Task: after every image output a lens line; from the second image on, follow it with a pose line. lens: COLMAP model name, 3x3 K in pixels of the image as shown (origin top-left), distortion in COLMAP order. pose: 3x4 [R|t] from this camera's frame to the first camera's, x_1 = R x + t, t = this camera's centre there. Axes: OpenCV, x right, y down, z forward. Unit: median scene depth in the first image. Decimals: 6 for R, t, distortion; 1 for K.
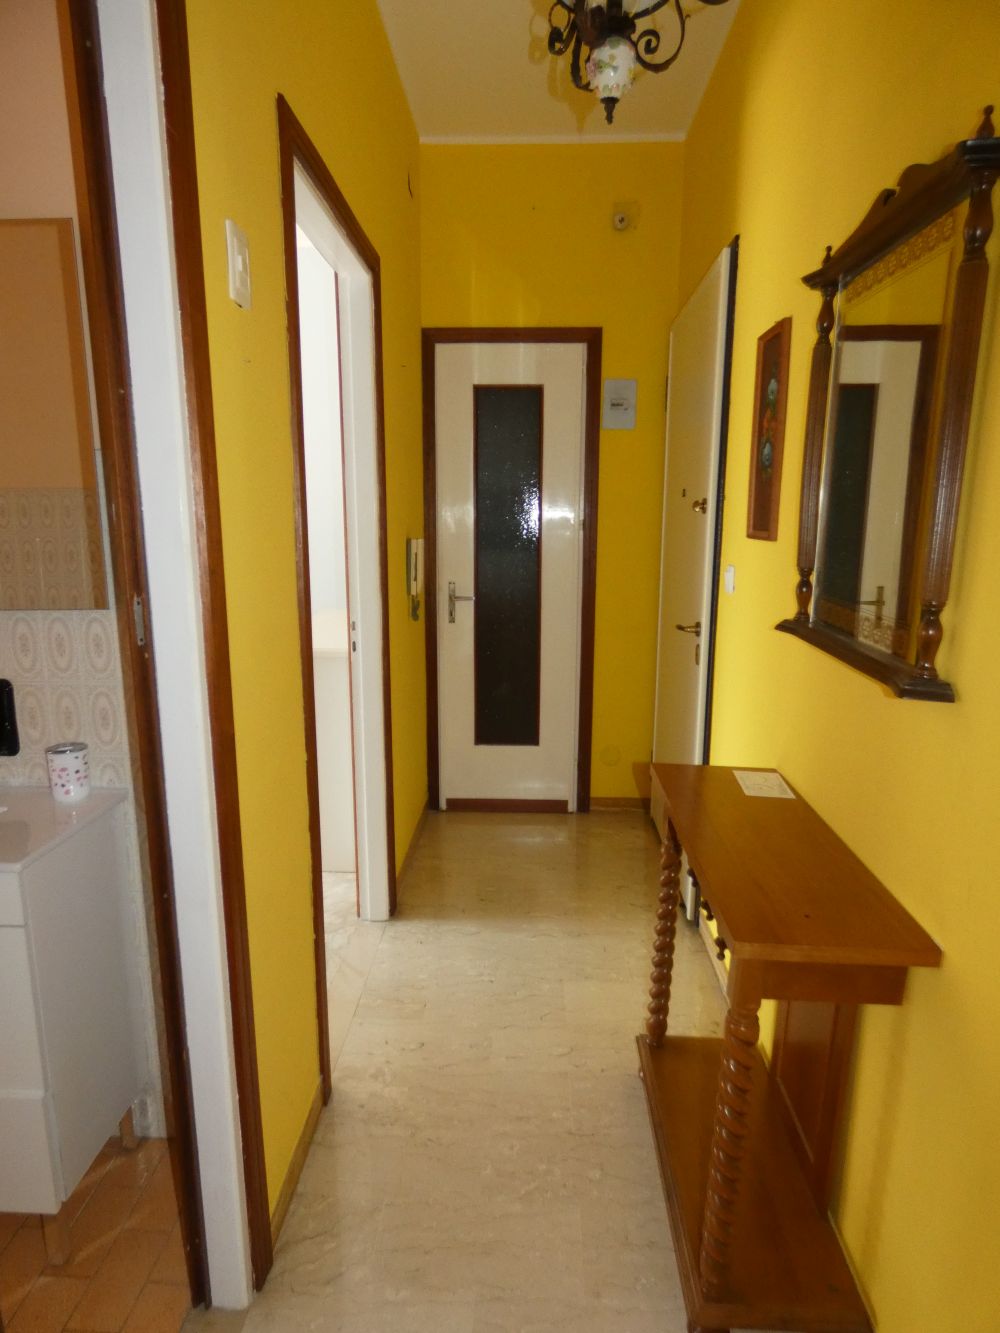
lens RADIAL K [[796.1, 0, 501.1], [0, 796.1, 666.6], [0, 0, 1]] dist [-0.012419, 0.002941]
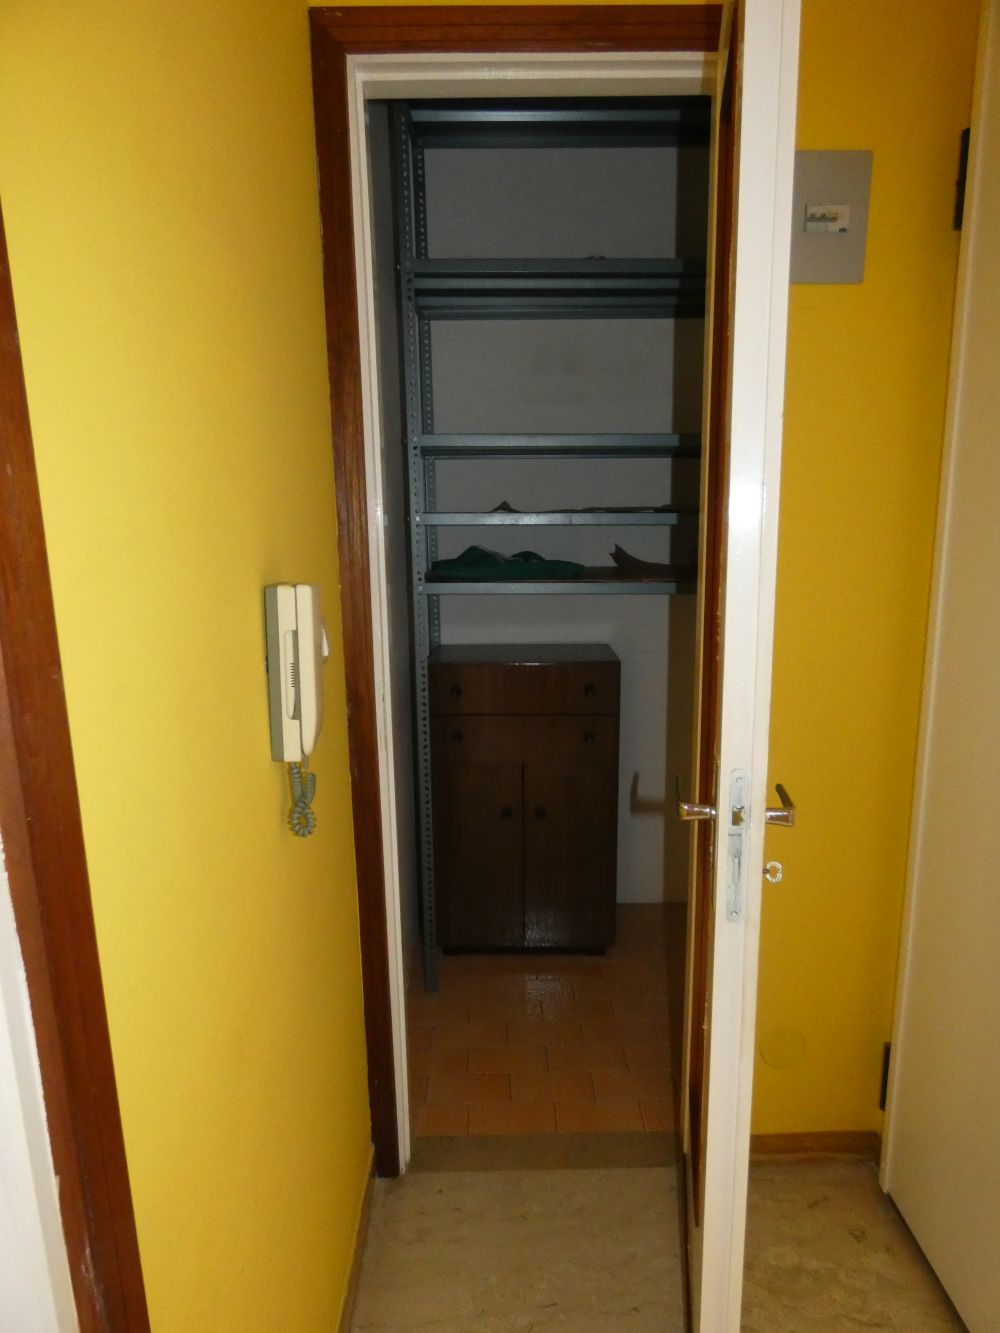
lens RADIAL K [[796.1, 0, 498.3], [0, 796.1, 667.4], [0, 0, 1]] dist [-0.012419, 0.002941]
pose [[0.998439, -0.029328, 0.047531, -0.042900], [0.029187, 0.999567, 0.003651, -0.126496], [-0.047618, -0.002258, 0.998863, 0.683350]]
